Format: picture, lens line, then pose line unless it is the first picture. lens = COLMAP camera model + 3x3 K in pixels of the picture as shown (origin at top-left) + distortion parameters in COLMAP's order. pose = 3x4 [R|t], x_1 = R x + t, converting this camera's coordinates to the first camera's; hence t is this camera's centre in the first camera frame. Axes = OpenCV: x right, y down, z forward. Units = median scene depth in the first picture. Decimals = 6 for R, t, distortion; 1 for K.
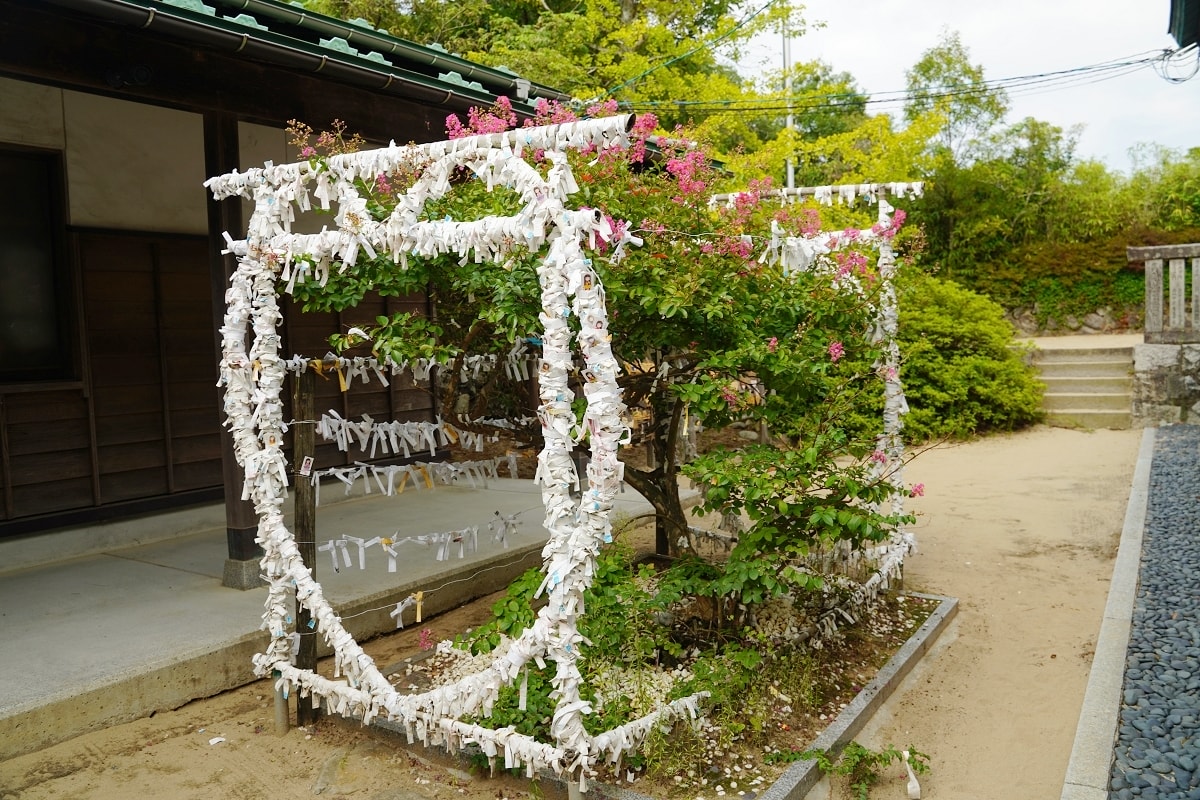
lens RADIAL K [[968.8, 0, 600.0], [0, 968.8, 400.0], [0, 0, 1]] dist [-0.122308, 0.093355]
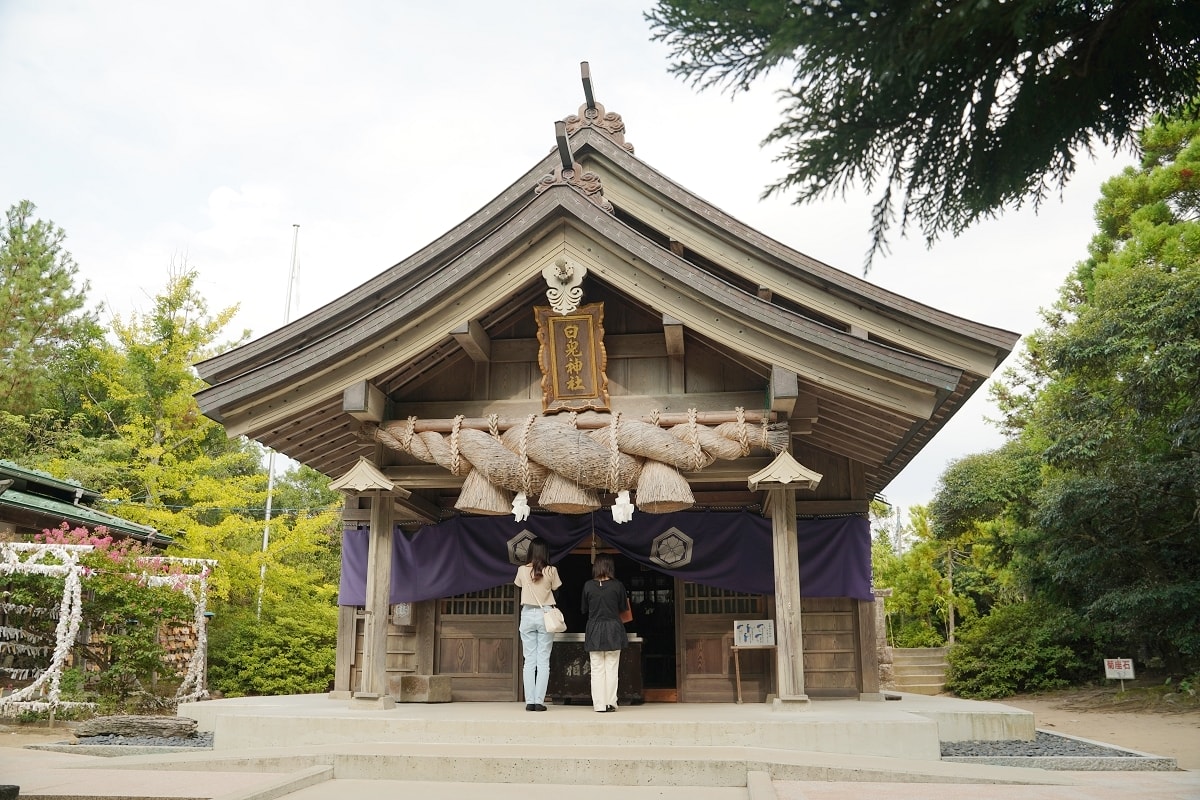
lens RADIAL K [[968.8, 0, 600.0], [0, 968.8, 400.0], [0, 0, 1]] dist [-0.122308, 0.093355]
pose [[0.908472, 0.145691, 0.391731, 0.314420], [-0.004912, 0.940933, -0.338558, 0.467102], [-0.417917, 0.305646, 0.855527, -3.452694]]
